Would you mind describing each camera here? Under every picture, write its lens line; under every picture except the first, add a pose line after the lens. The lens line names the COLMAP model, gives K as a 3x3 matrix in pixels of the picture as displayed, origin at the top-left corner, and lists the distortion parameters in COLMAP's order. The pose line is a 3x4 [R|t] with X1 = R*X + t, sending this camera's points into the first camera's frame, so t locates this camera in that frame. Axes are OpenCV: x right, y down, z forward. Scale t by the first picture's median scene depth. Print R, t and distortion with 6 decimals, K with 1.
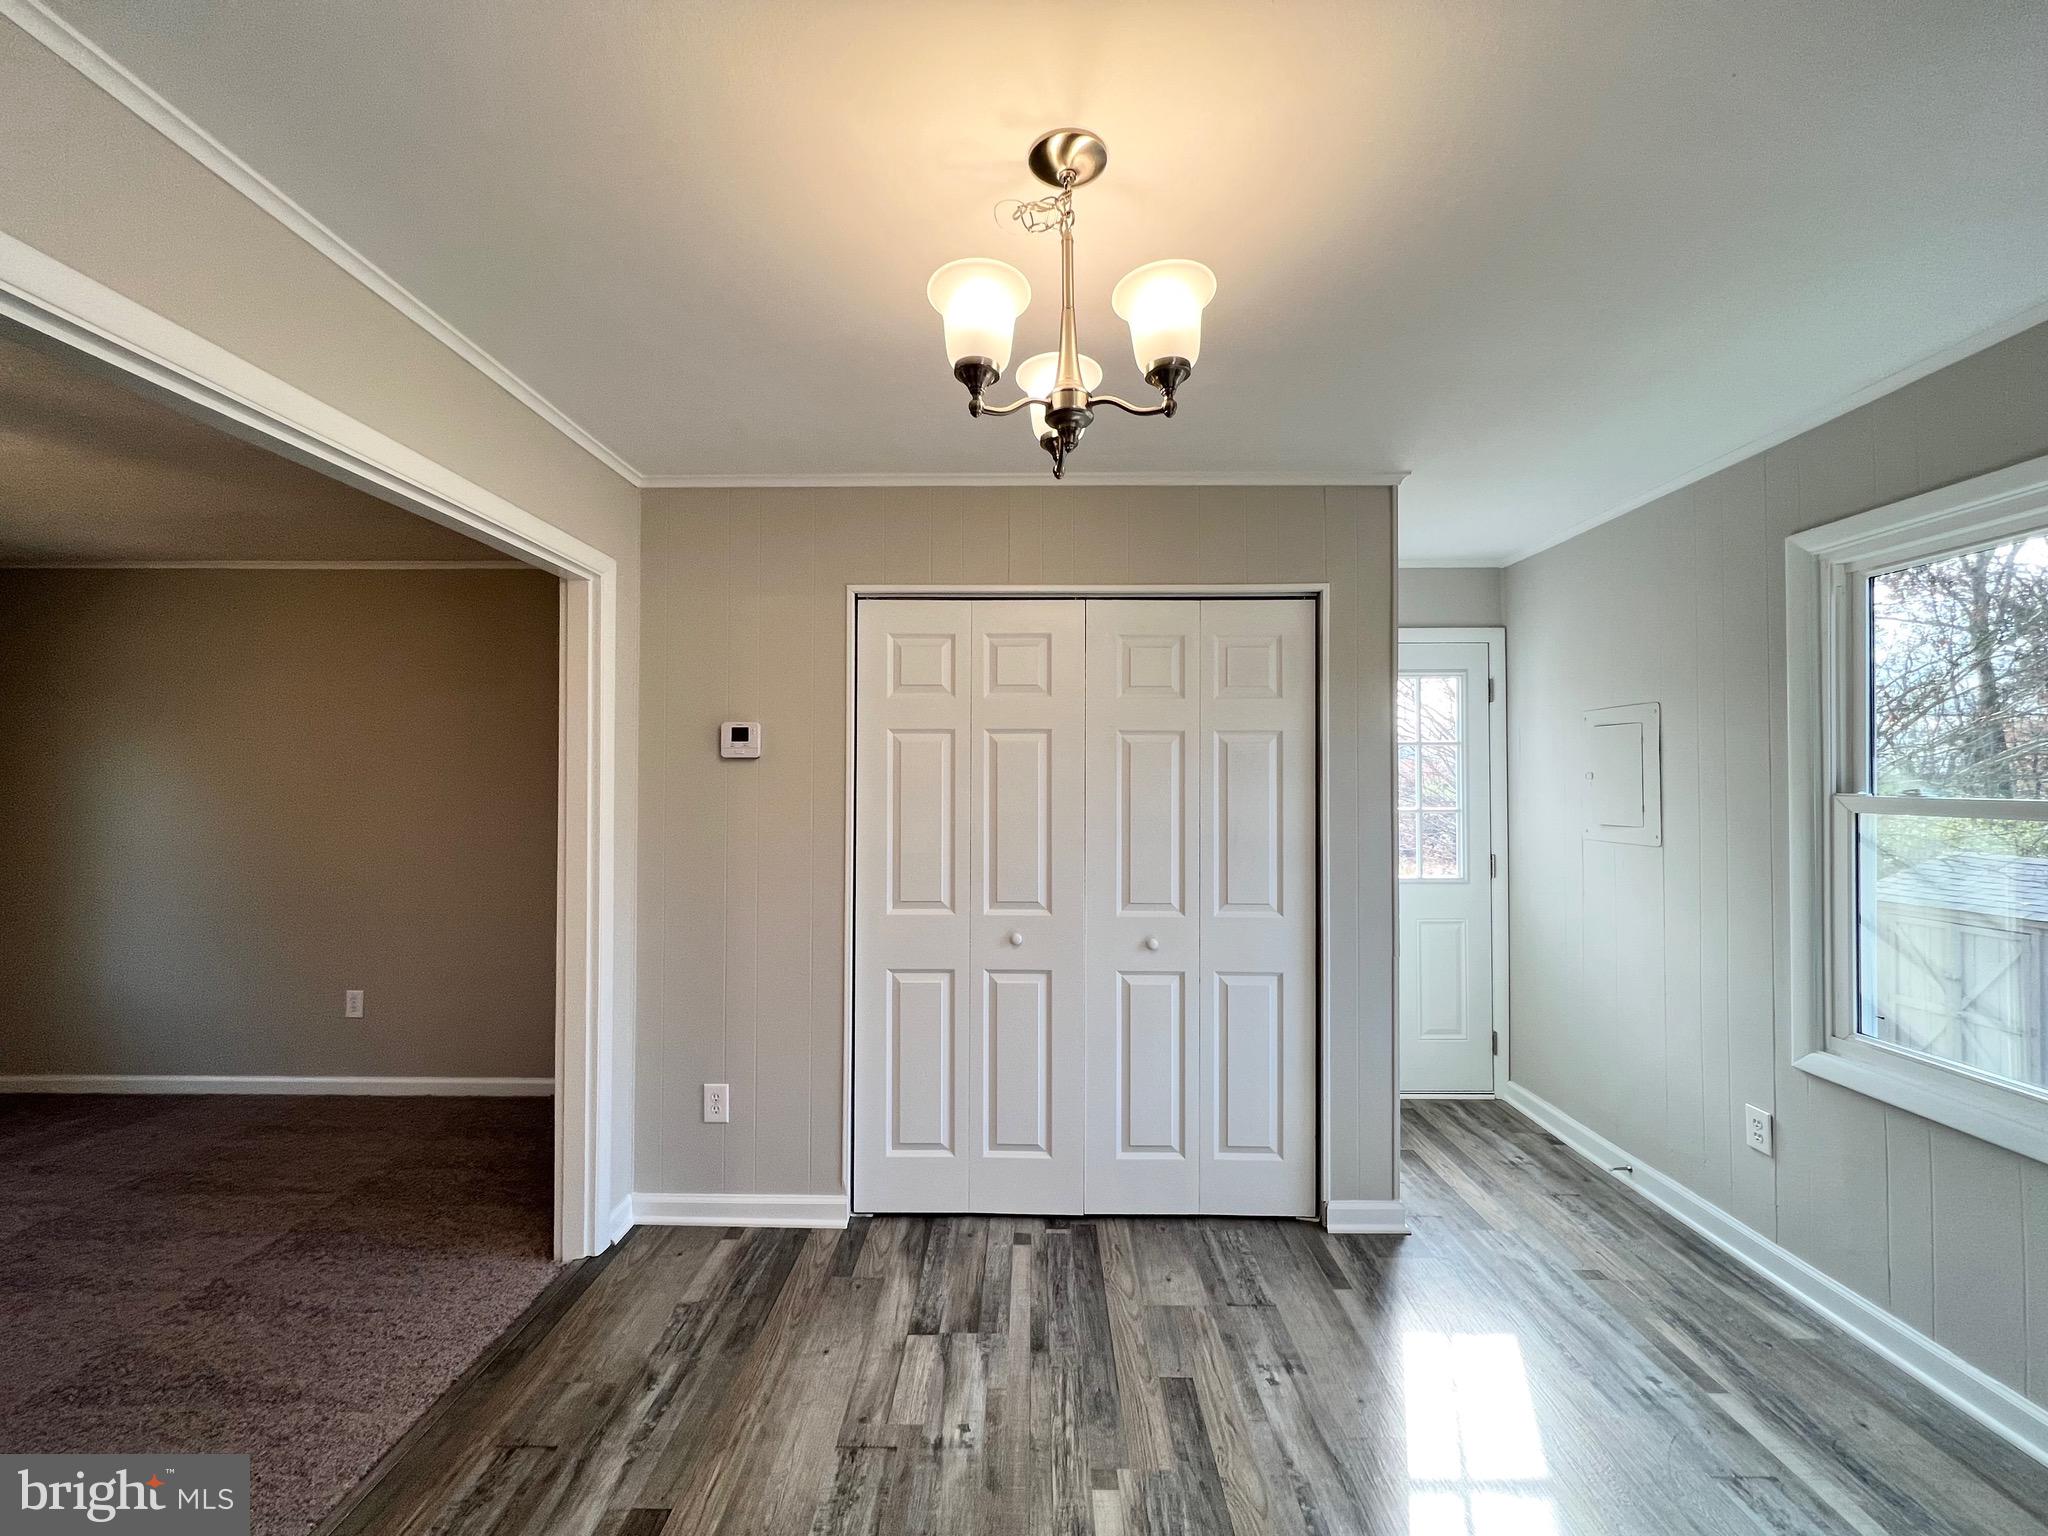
lens RADIAL K [[819.4, 0, 1023.7], [0, 819.4, 771.3], [0, 0, 1]] dist [-0.001371, -0.000022]
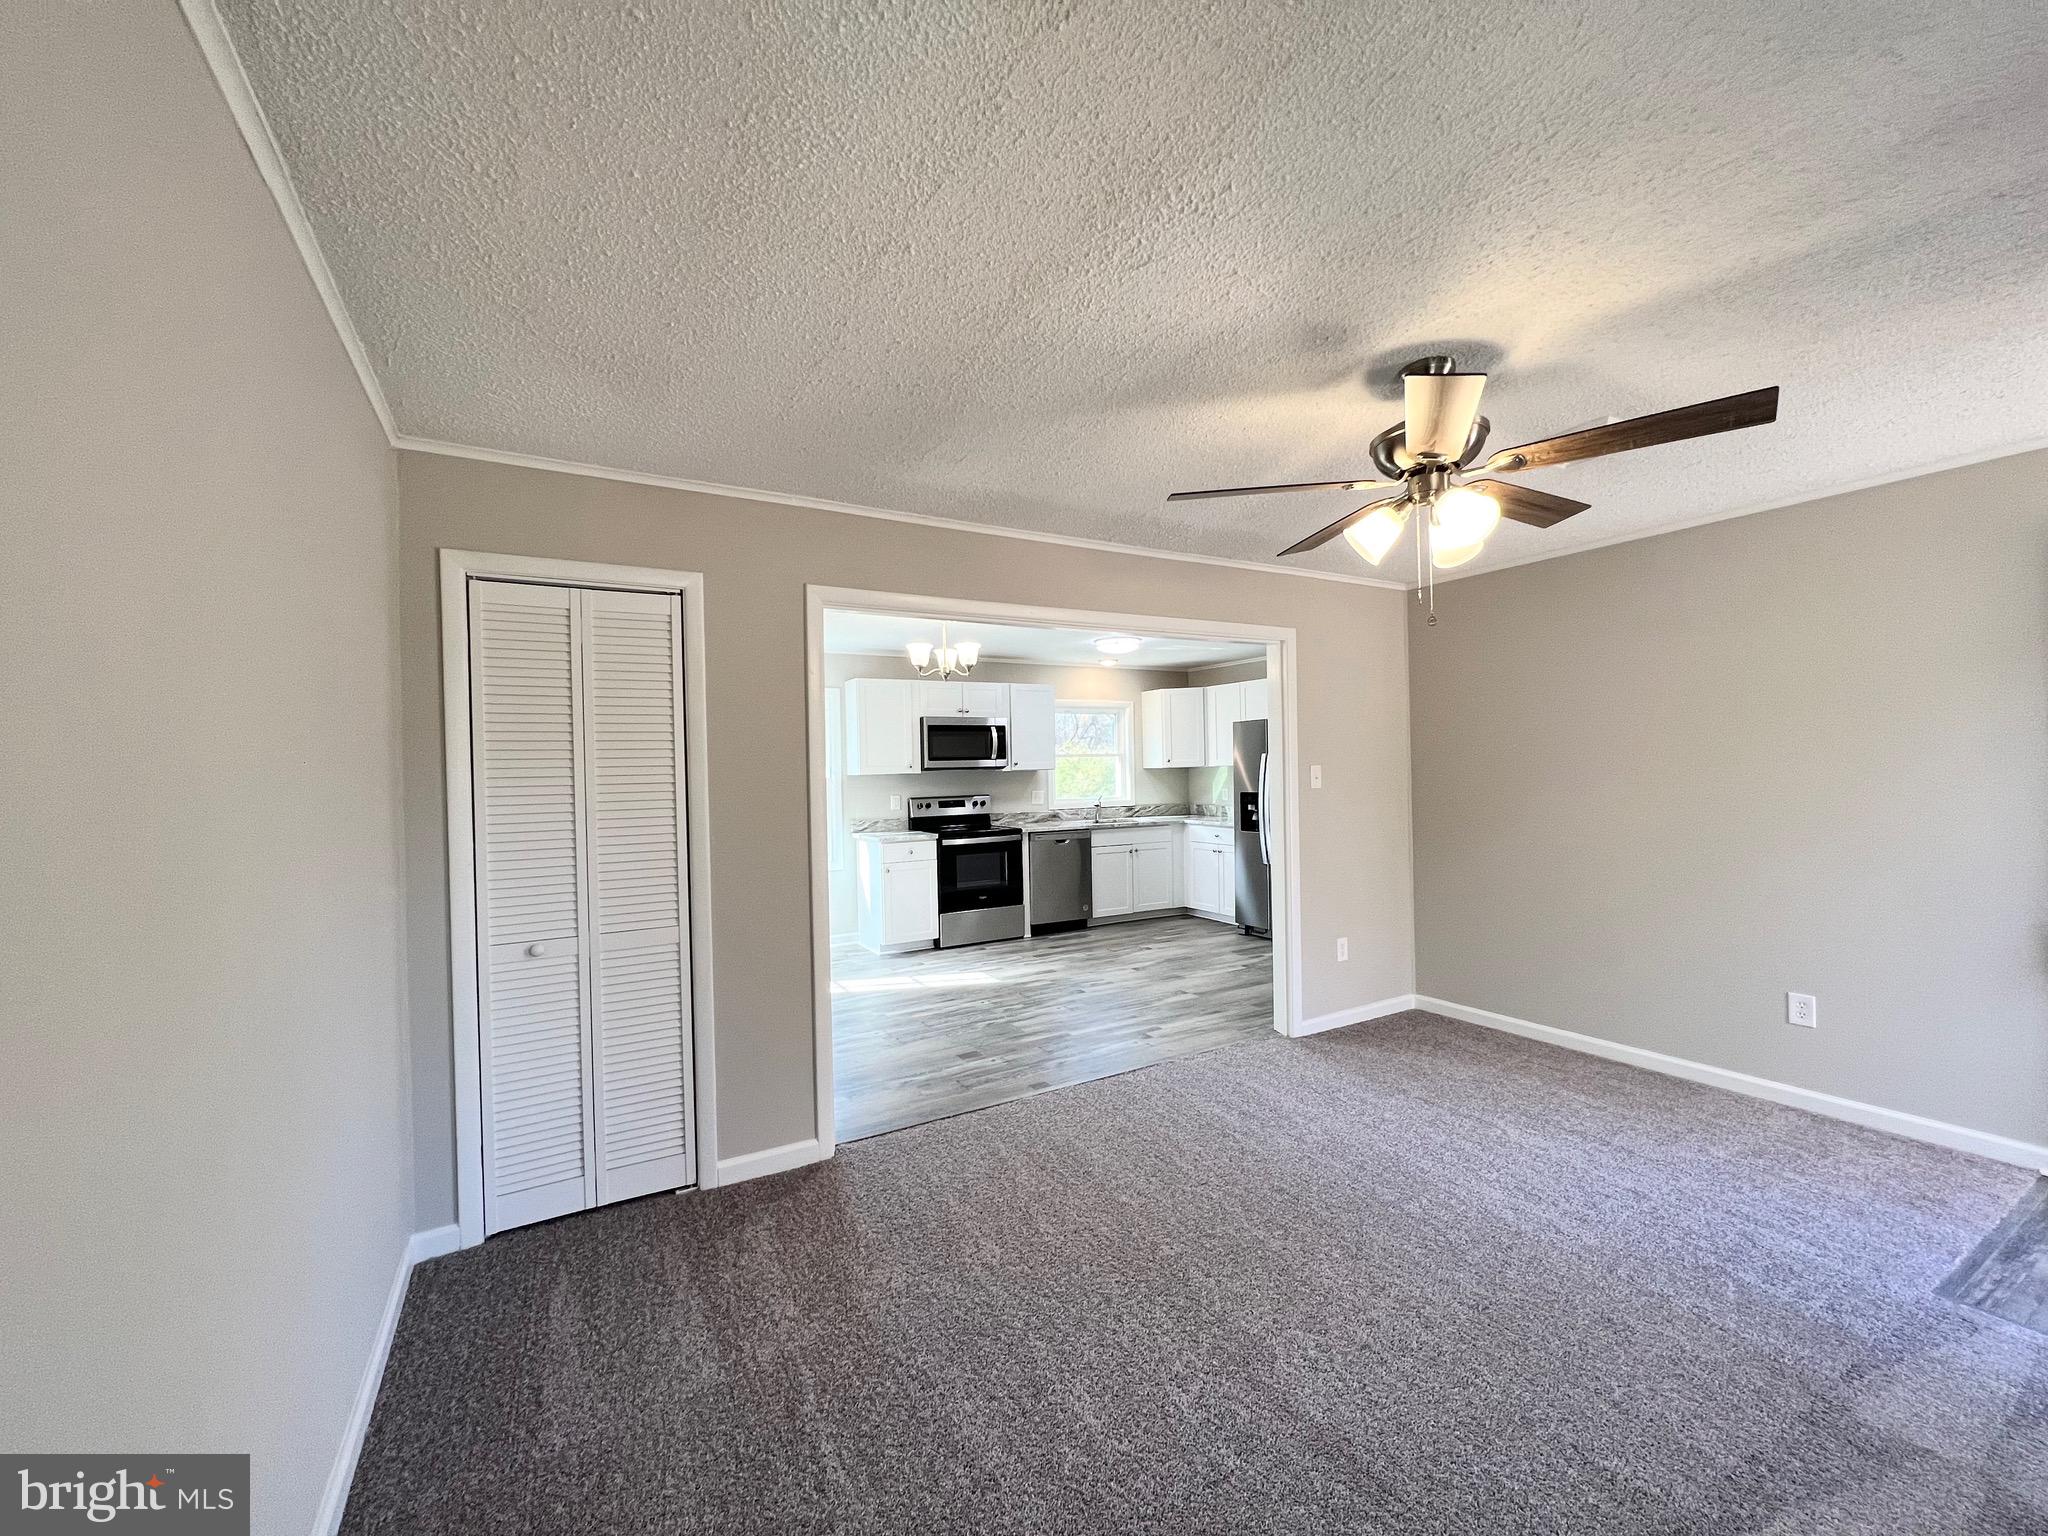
lens RADIAL K [[819.5, 0, 1023.2], [0, 819.5, 769.6], [0, 0, 1]] dist [-0.001699, 0.001088]
pose [[-0.506423, 0.008313, 0.862245, -1.734570], [0.006364, 0.999962, -0.005902, 0.019415], [-0.862262, 0.002498, -0.506457, 1.333249]]
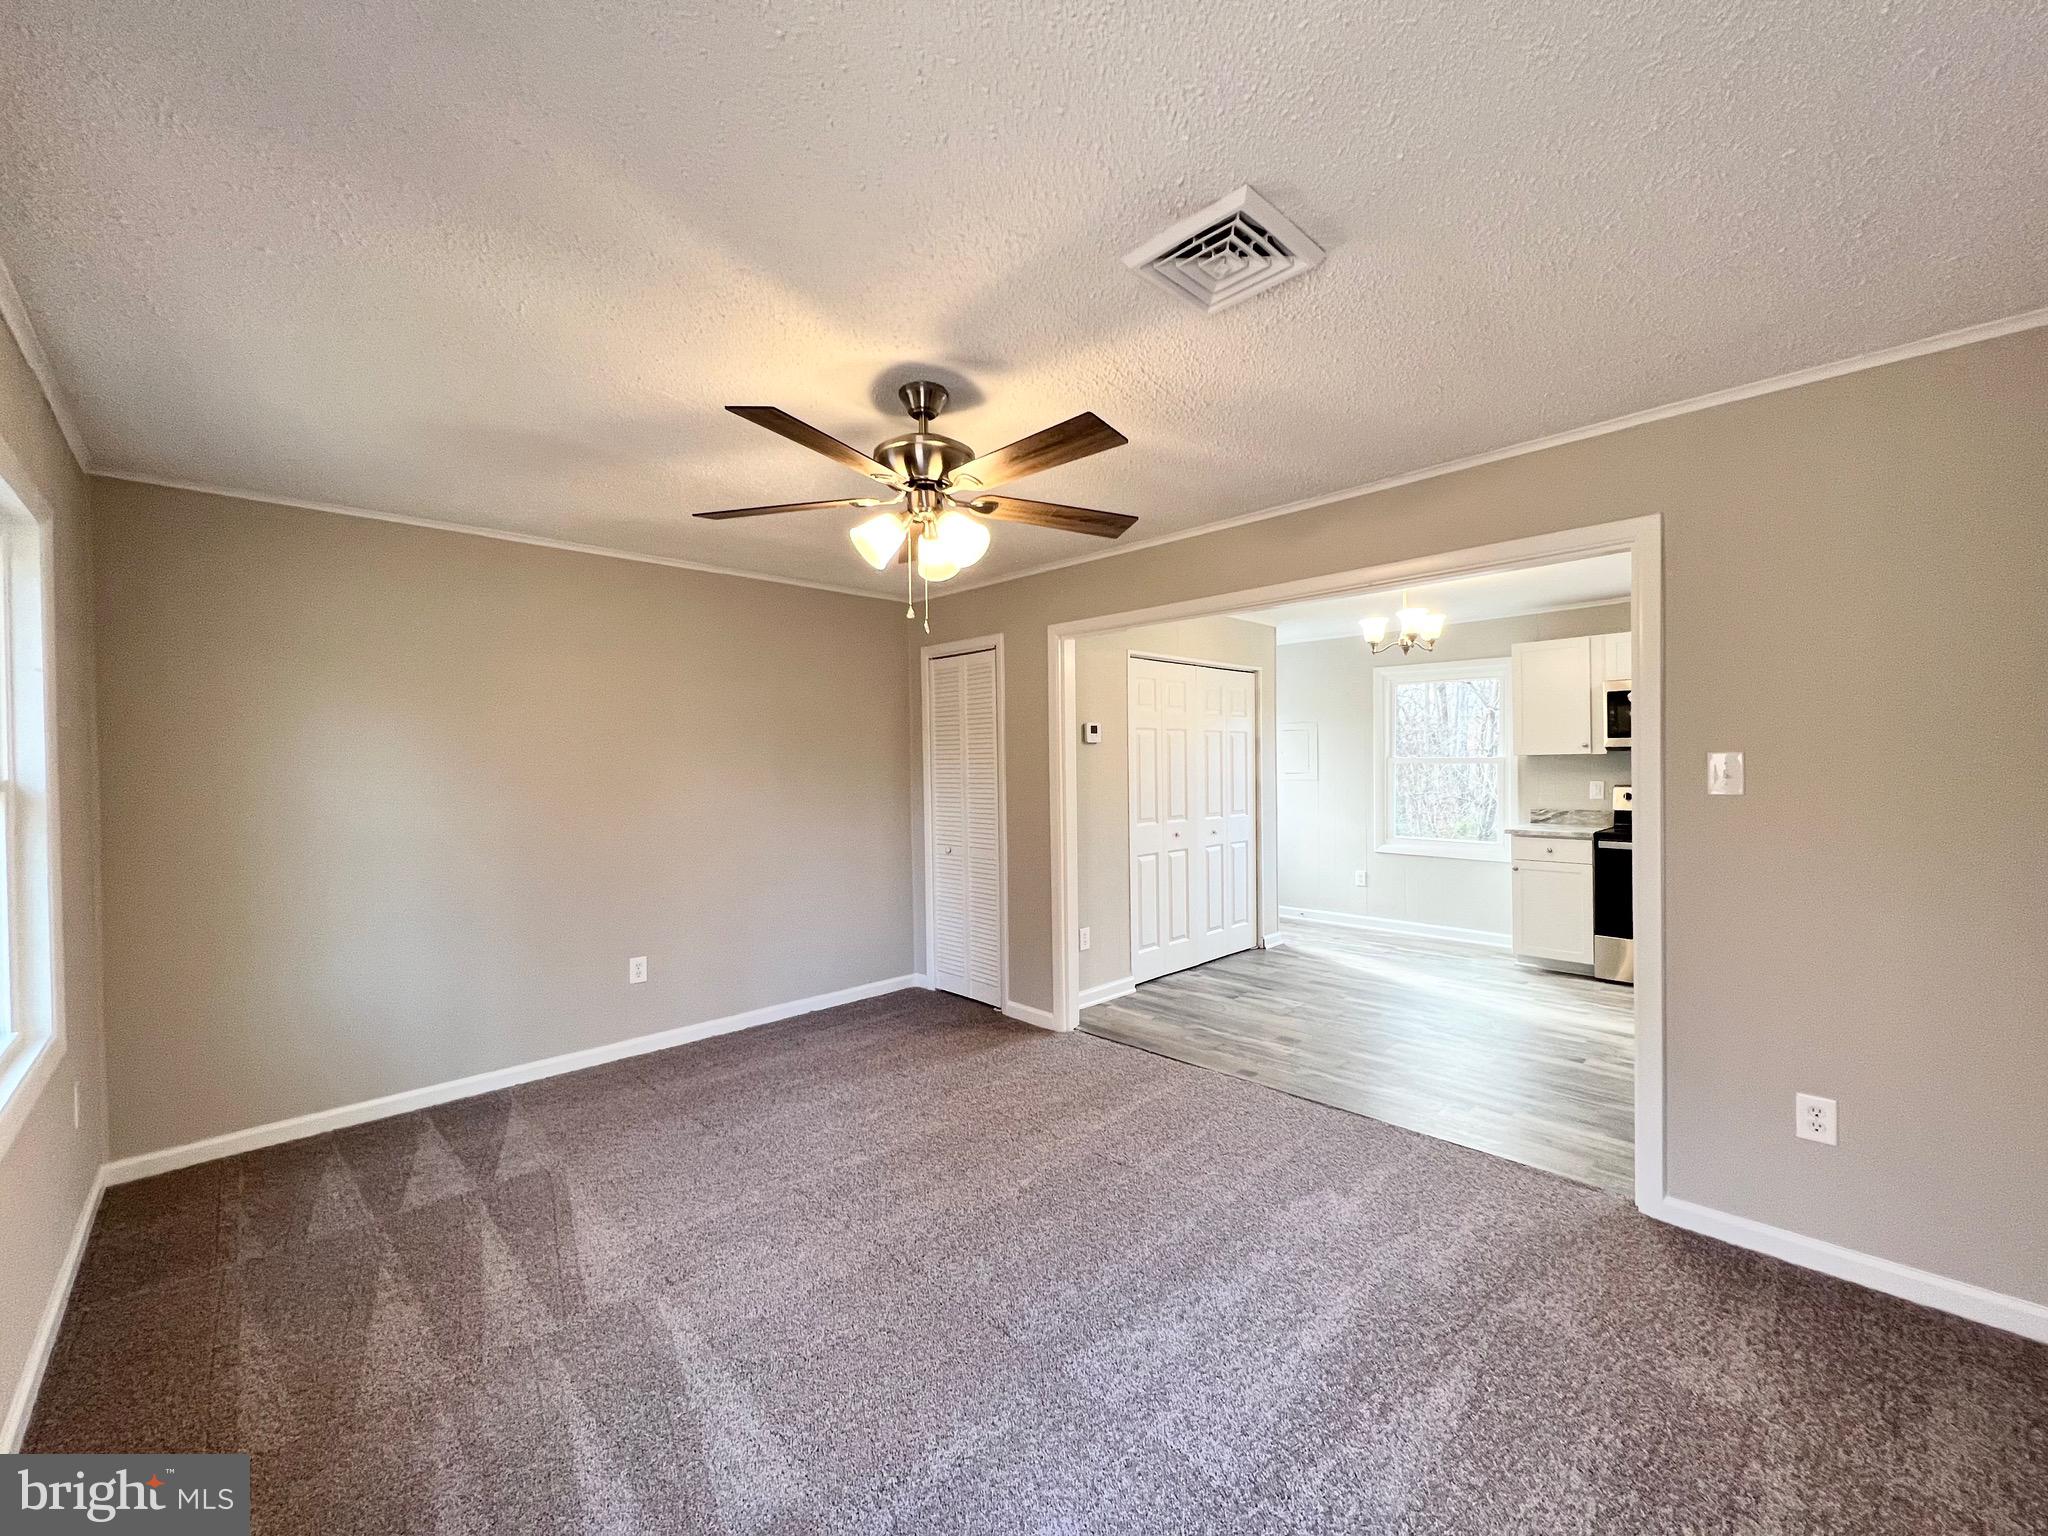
lens RADIAL K [[819.5, 0, 1021.3], [0, 819.5, 765.1], [0, 0, 1]] dist [-0.001699, 0.001088]
pose [[0.709989, -0.014814, 0.704057, -1.787462], [0.003125, 0.999835, 0.017887, -0.000474], [-0.704206, -0.010499, 0.709918, -0.156896]]
